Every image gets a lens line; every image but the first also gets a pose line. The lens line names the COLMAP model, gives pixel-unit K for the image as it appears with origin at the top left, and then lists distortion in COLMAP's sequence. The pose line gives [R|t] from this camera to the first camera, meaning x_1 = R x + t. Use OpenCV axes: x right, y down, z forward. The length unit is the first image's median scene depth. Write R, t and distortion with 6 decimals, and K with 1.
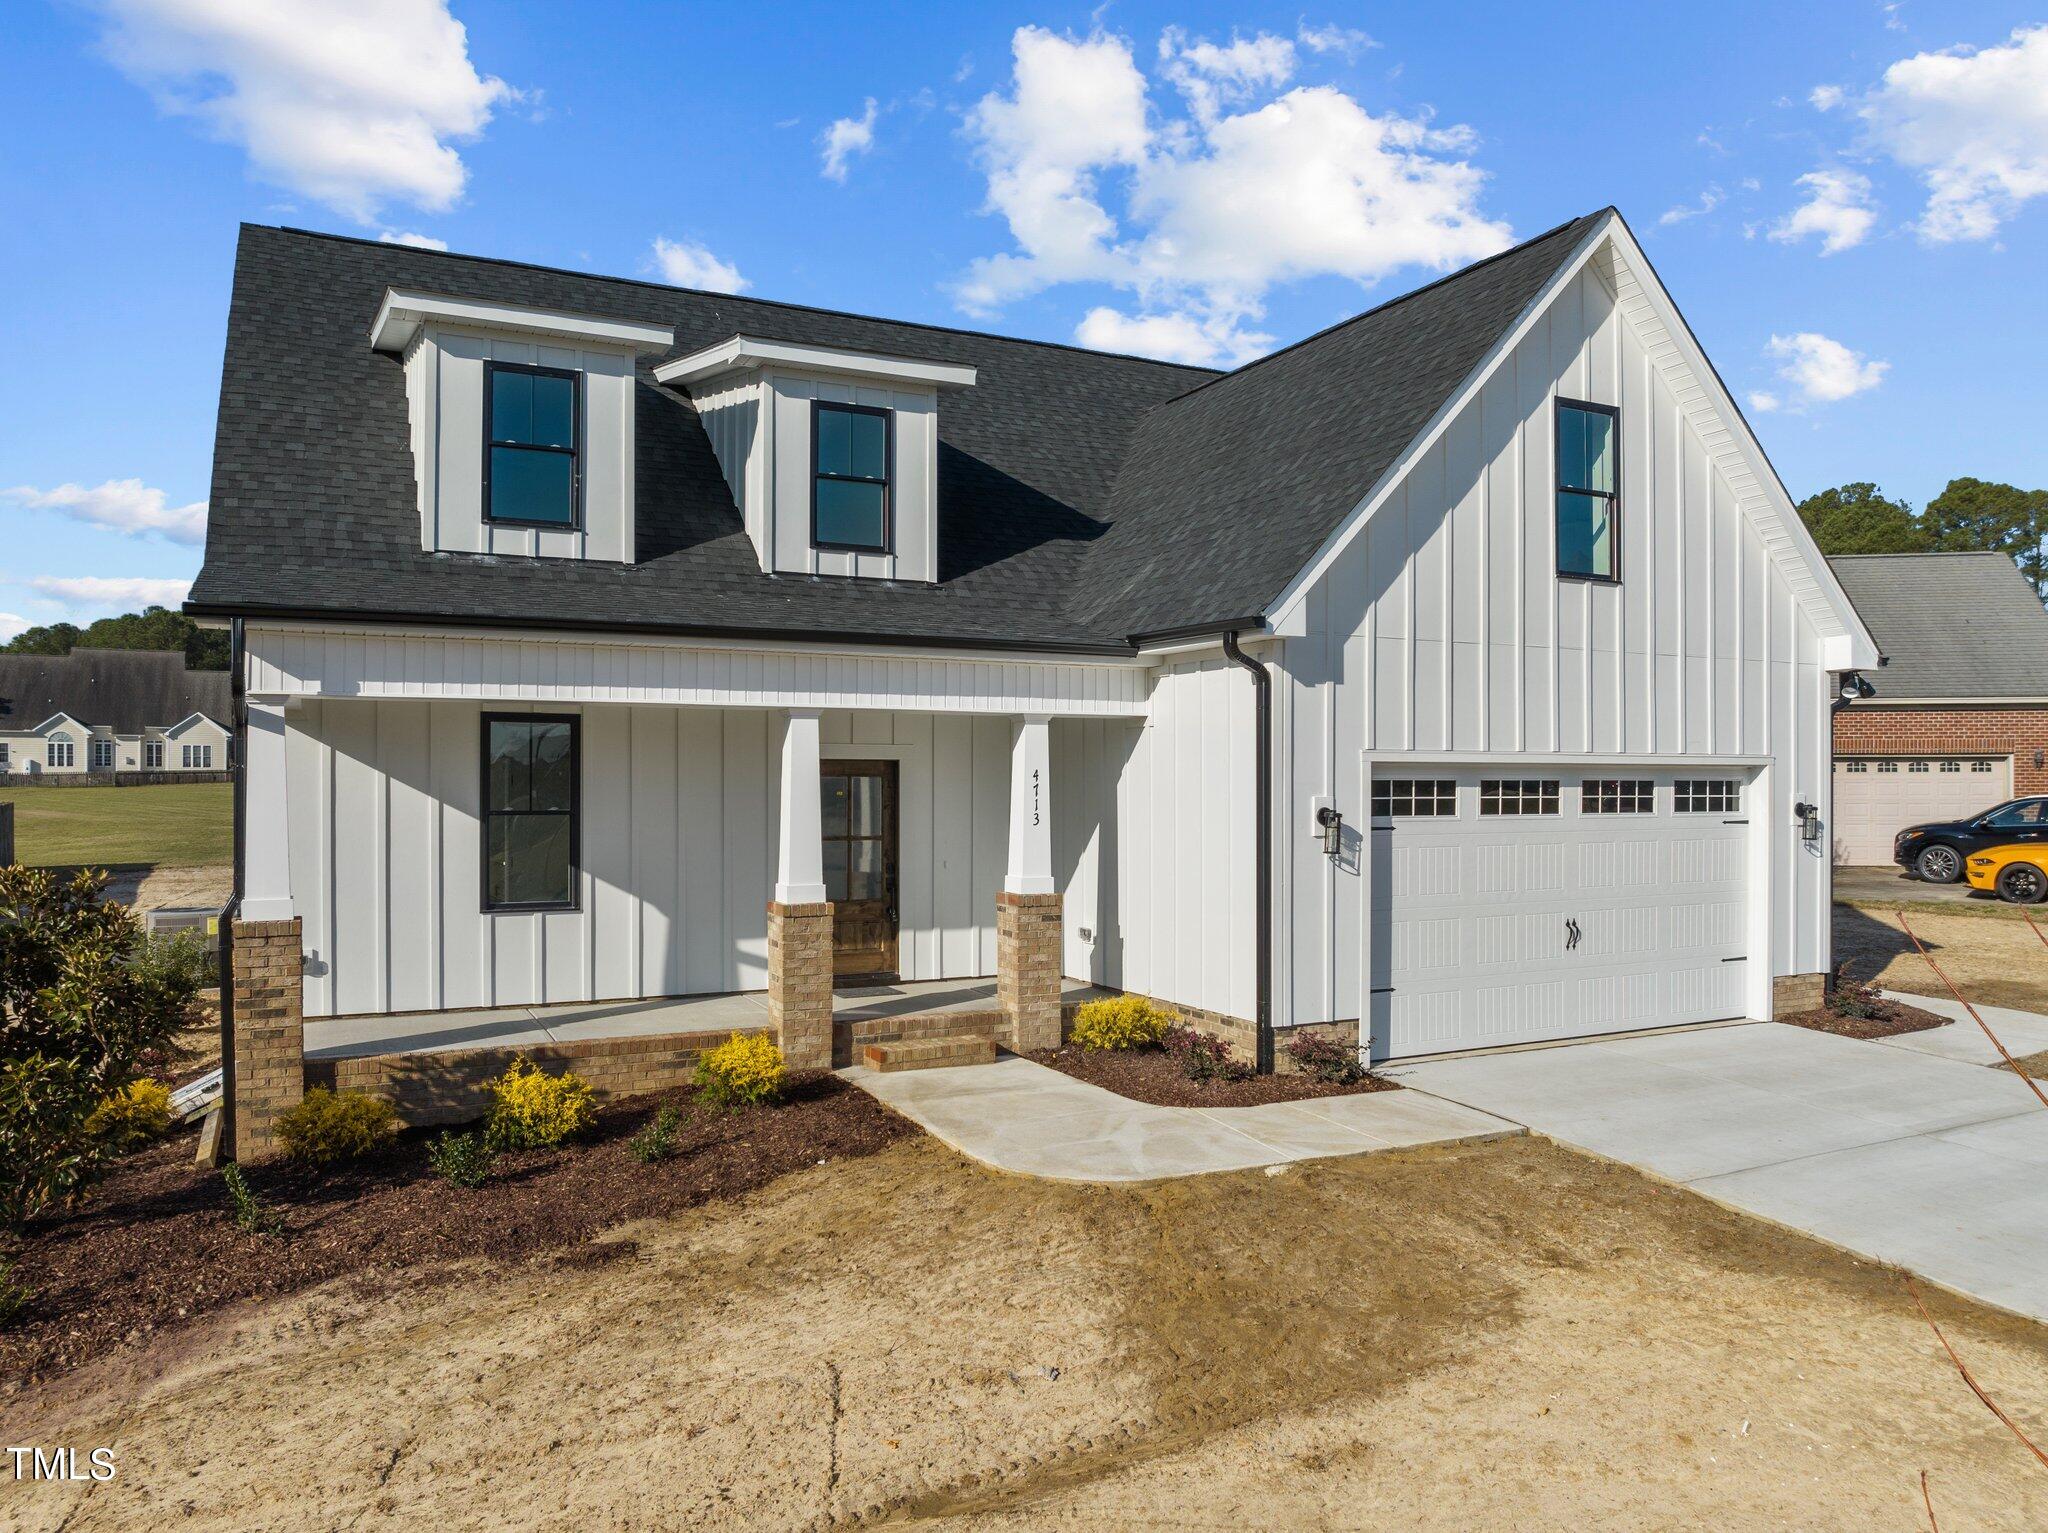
lens RADIAL K [[1437.8, 0, 1023.8], [0, 1437.8, 781.5], [0, 0, 1]] dist [-0.033097, -0.009928]
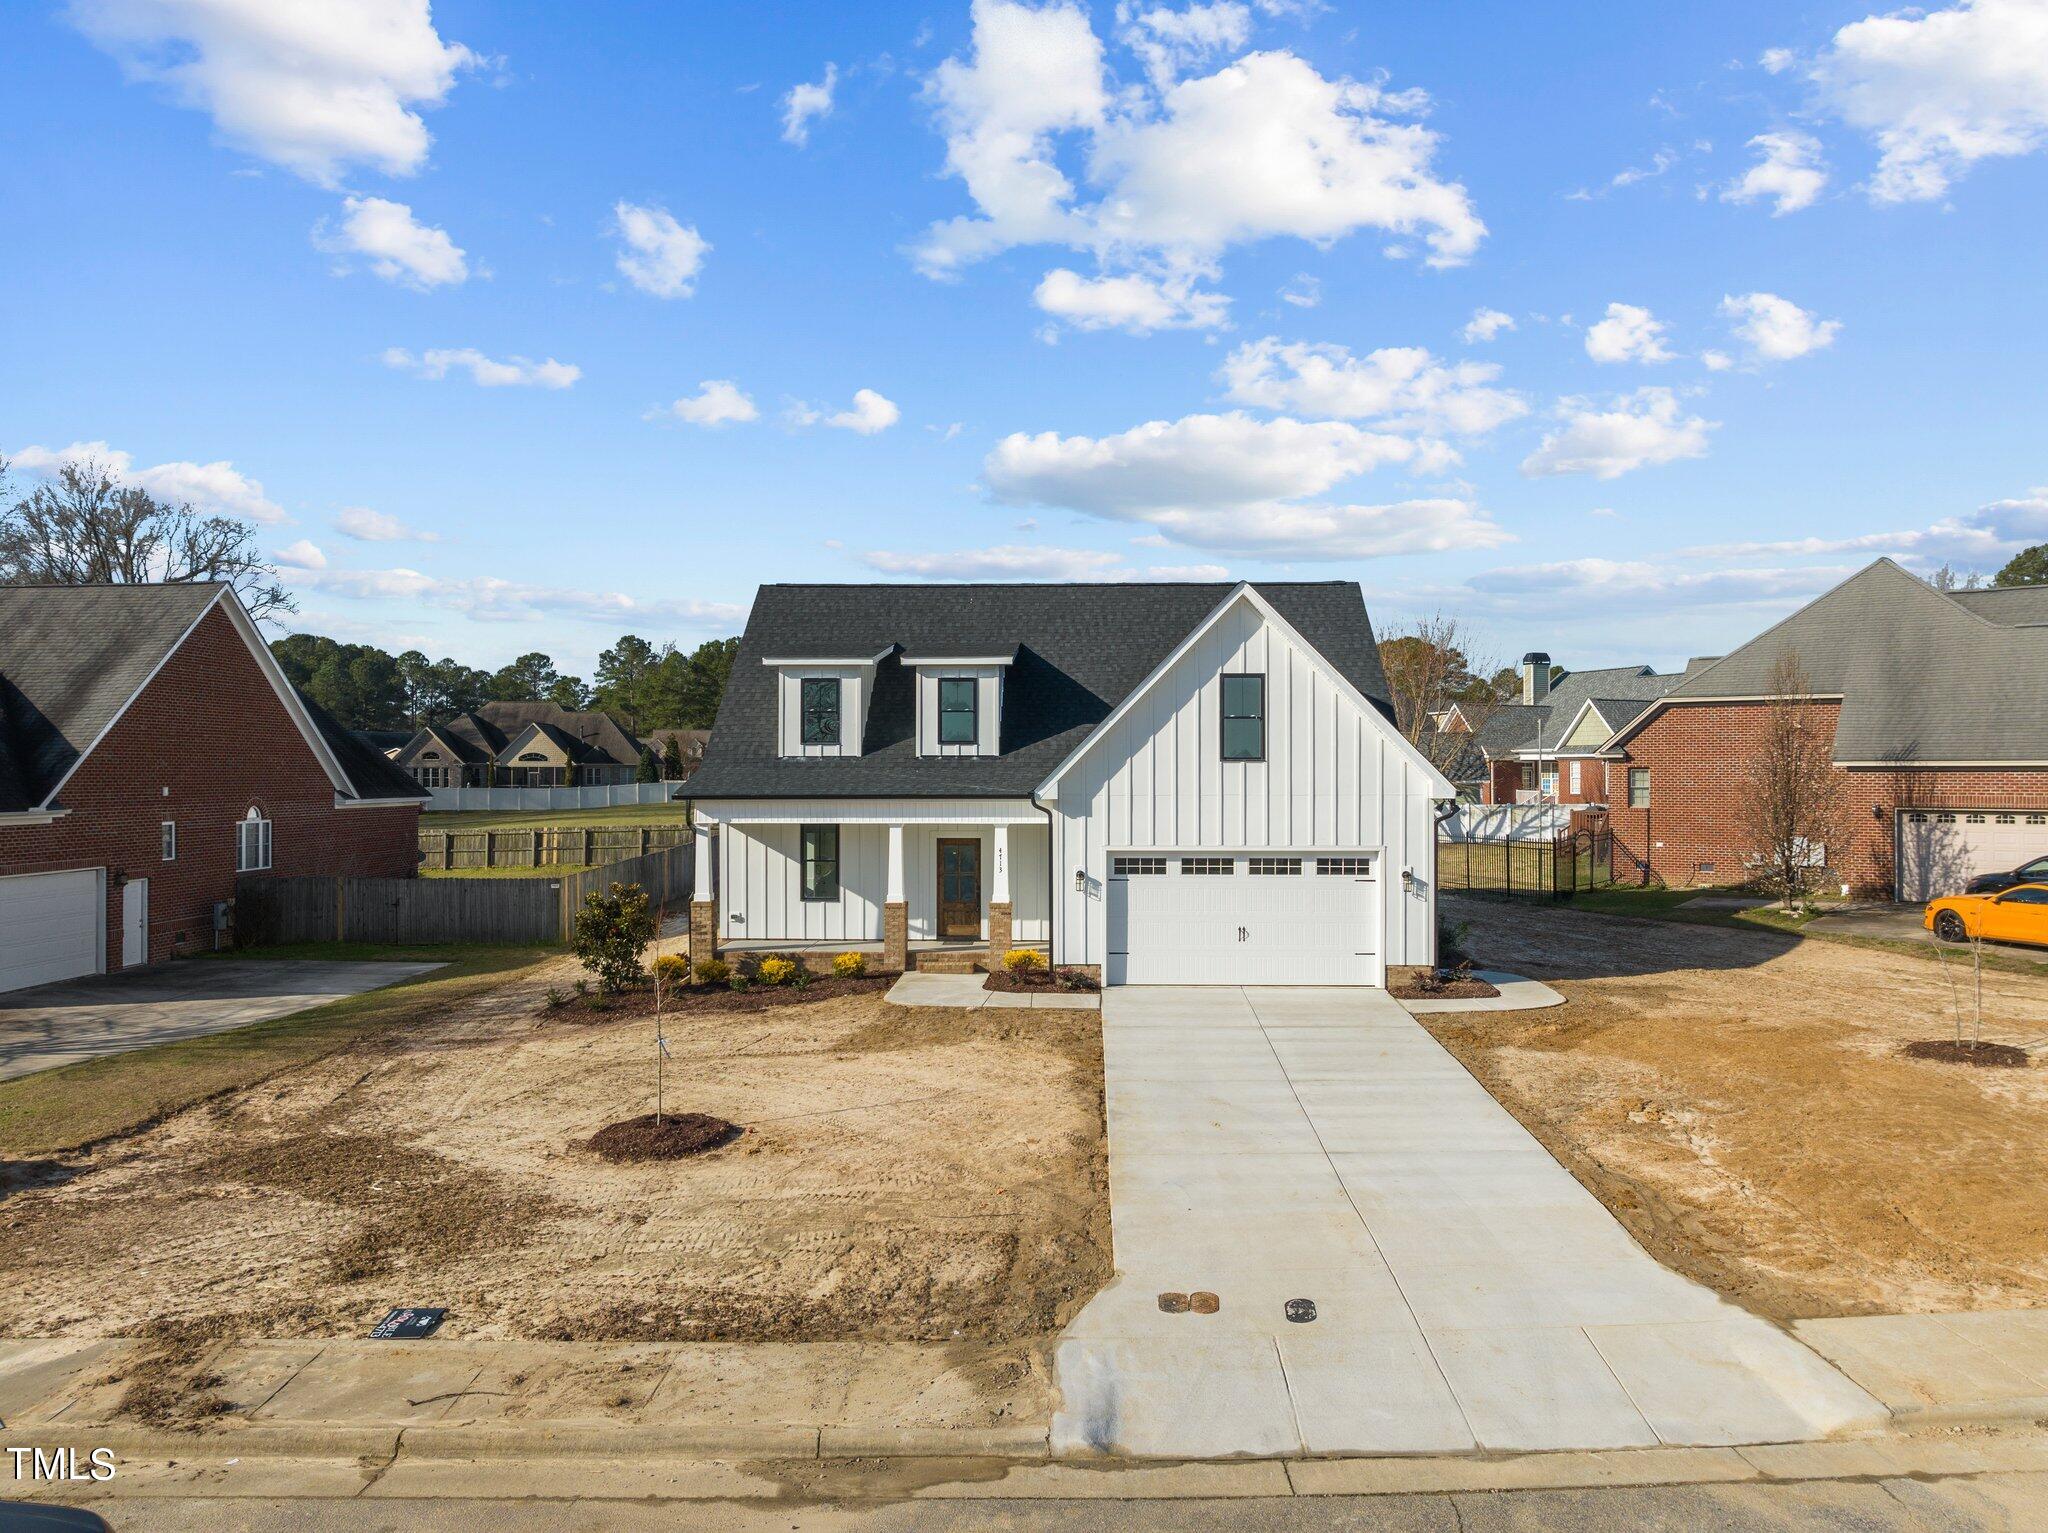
lens RADIAL K [[1394.2, 0, 1012.7], [0, 1394.2, 794.9], [0, 0, 1]] dist [-0.020343, 0.005742]
pose [[0.870264, 0.005133, -0.492559, 1.119079], [0.001576, 0.999912, 0.013204, -0.122568], [0.492584, -0.012267, 0.870179, -0.912575]]
